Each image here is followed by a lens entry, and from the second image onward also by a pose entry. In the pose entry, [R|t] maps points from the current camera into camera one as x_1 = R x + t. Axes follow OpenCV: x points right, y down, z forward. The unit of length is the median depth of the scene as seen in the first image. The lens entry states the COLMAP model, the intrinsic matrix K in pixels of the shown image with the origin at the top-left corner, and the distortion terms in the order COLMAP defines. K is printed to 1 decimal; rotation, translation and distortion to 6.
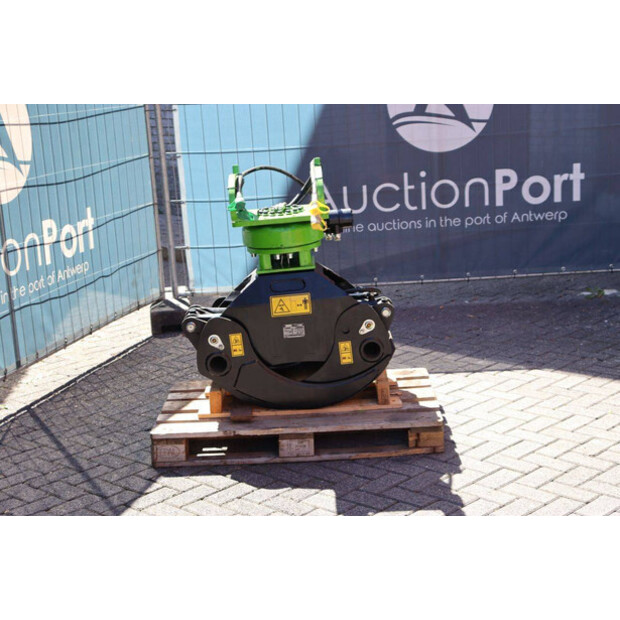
lens RADIAL K [[1109.0, 0, 310.0], [0, 1109.0, 310.0], [0, 0, 1]] dist [0.195541, 0.068753]
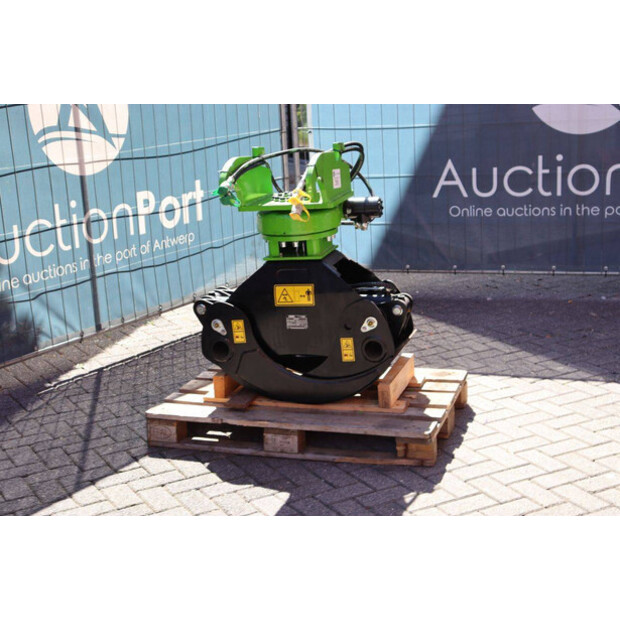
lens RADIAL K [[1051.1, 0, 310.0], [0, 1051.1, 310.0], [0, 0, 1]] dist [0.153448, 0.094112]
pose [[0.951798, 0.081793, -0.295617, 0.263287], [-0.069897, 0.996270, 0.050605, -0.038384], [0.298654, -0.027503, 0.953965, 0.130692]]
